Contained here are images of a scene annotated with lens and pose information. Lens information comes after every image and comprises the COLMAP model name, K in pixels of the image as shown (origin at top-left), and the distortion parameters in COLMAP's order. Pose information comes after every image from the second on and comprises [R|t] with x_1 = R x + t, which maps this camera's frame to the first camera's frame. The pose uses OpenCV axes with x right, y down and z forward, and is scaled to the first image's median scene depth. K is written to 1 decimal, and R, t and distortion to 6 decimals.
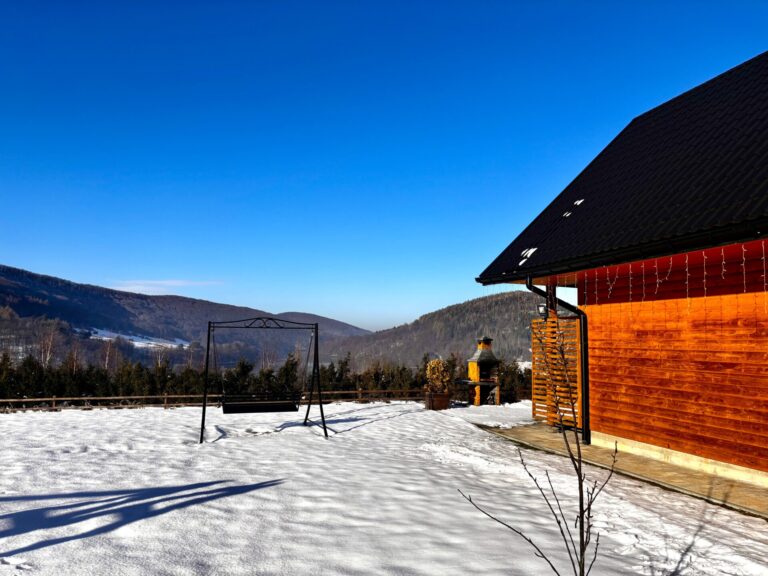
lens RADIAL K [[575.9, 0, 384.0], [0, 575.9, 288.0], [0, 0, 1]] dist [0.085405, -0.000689]
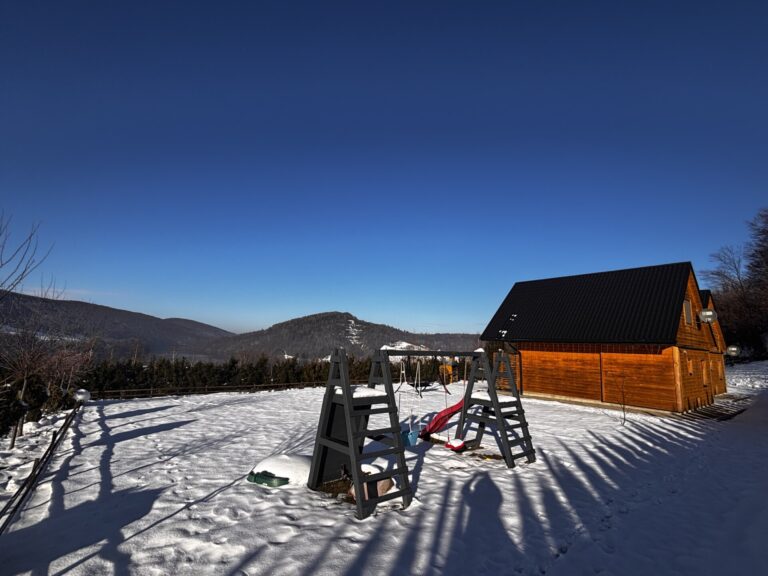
lens RADIAL K [[359.5, 0, 384.0], [0, 359.5, 288.0], [0, 0, 1]] dist [0.000238, 0.000068]
pose [[0.925462, 0.077430, 0.370843, -0.701721], [-0.057020, 0.996209, -0.065706, -0.088356], [-0.374525, 0.039663, 0.926368, -0.343076]]
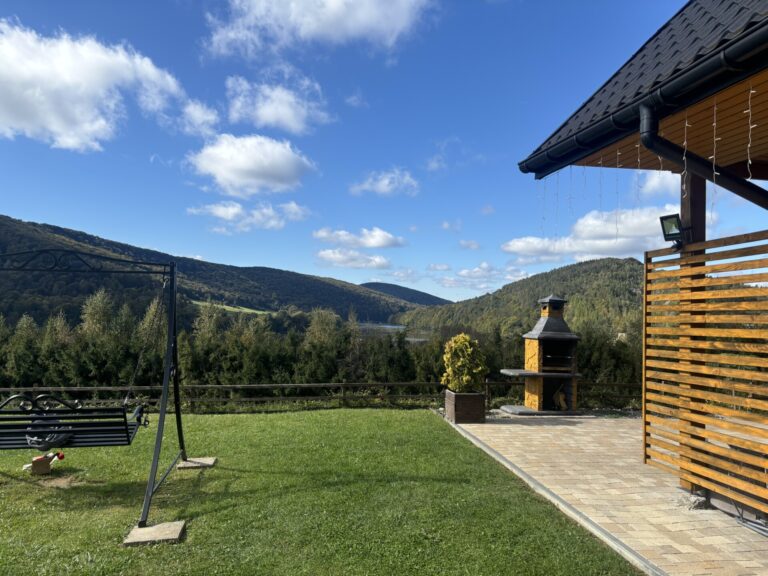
lens RADIAL K [[575.9, 0, 384.0], [0, 575.9, 288.0], [0, 0, 1]] dist [0.085405, -0.000689]
pose [[0.989836, -0.004061, -0.142155, 0.088241], [0.011394, 0.998644, 0.050805, 0.043850], [0.141756, -0.051908, 0.988540, 0.394626]]
